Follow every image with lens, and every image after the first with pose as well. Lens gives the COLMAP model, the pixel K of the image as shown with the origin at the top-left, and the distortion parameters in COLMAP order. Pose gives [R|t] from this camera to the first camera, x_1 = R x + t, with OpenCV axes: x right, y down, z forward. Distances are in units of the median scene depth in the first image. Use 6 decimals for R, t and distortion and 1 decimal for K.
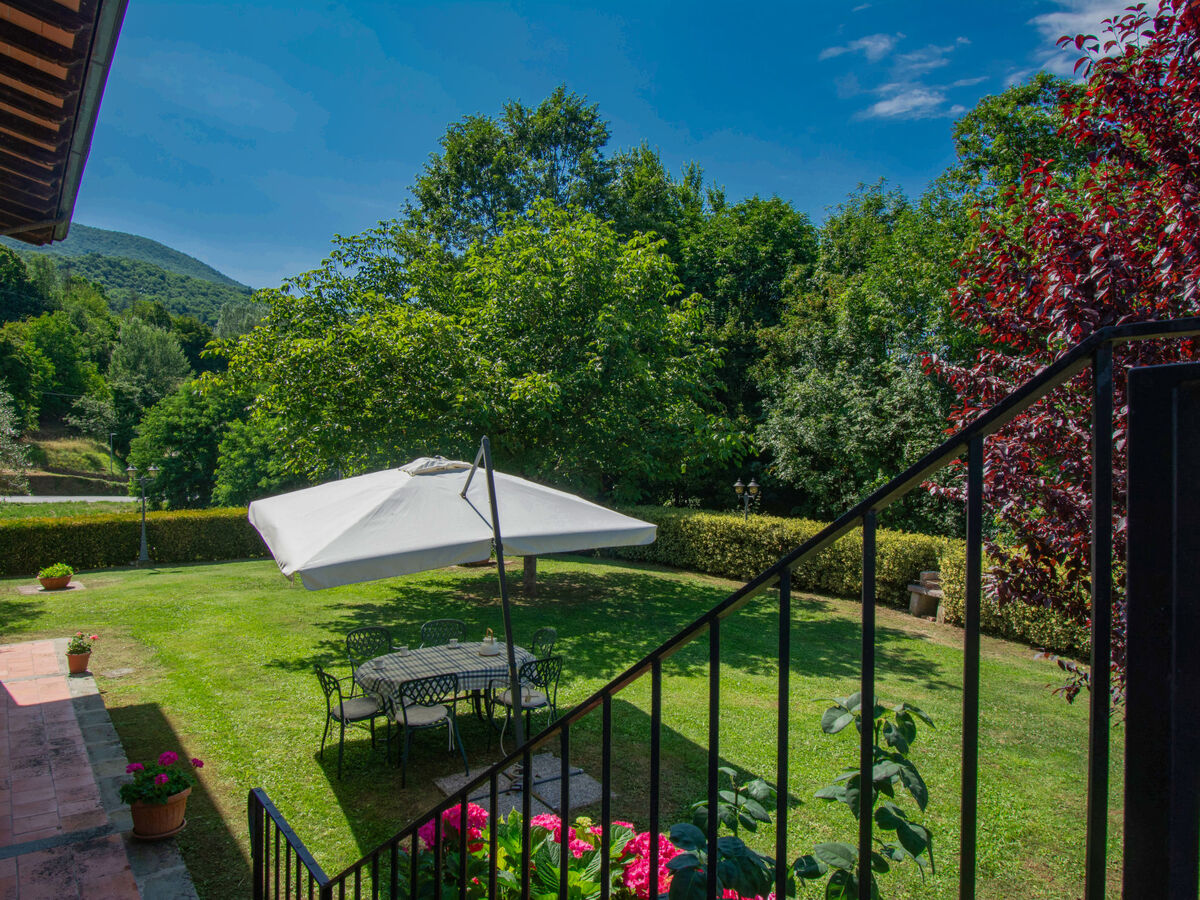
lens RADIAL K [[792.3, 0, 599.6], [0, 792.3, 448.1], [0, 0, 1]] dist [0.011672, -0.018054]
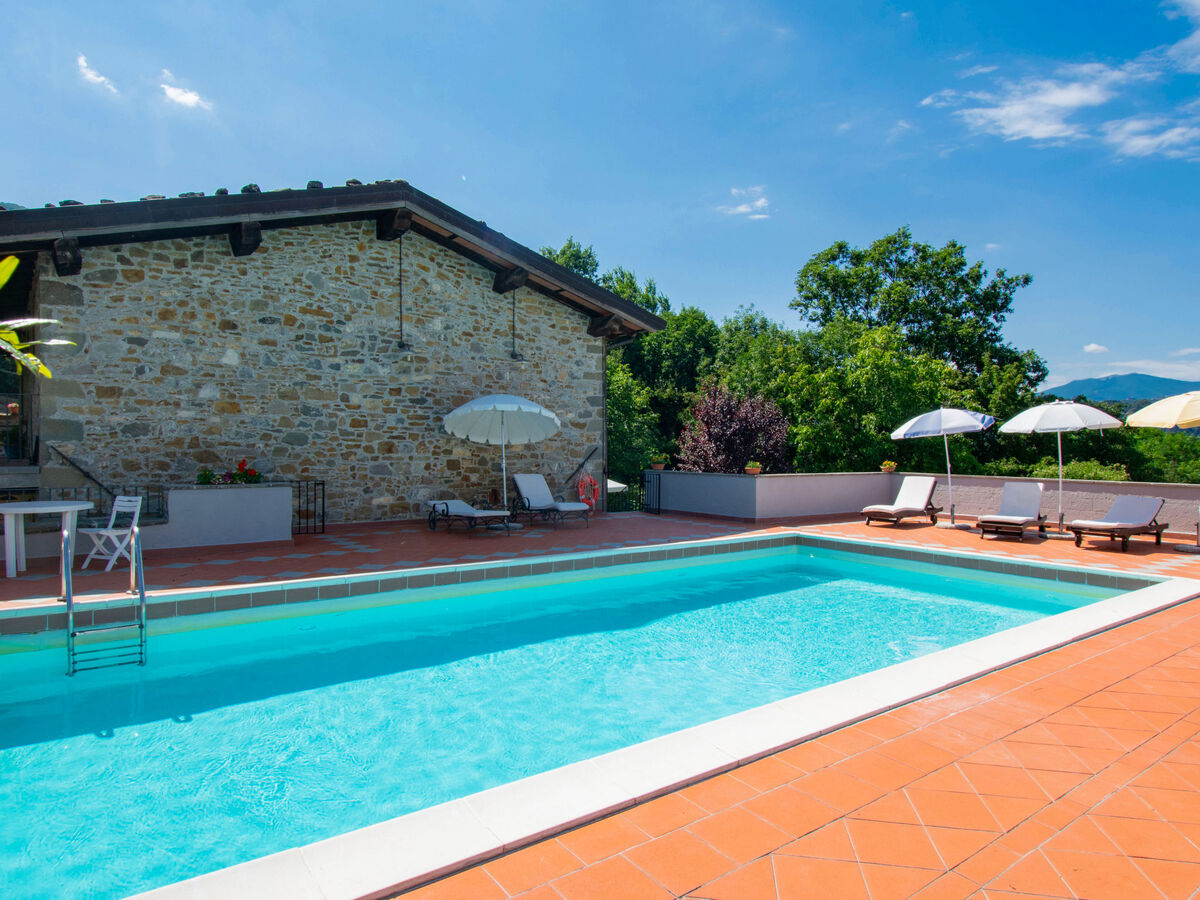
lens RADIAL K [[669.5, 0, 598.6], [0, 669.5, 461.4], [0, 0, 1]] dist [-0.003718, -0.001556]
pose [[0.999543, 0.005142, 0.029773, -0.041341], [-0.005625, 0.999853, 0.016167, -0.014046], [-0.029686, -0.016327, 0.999426, -0.527152]]
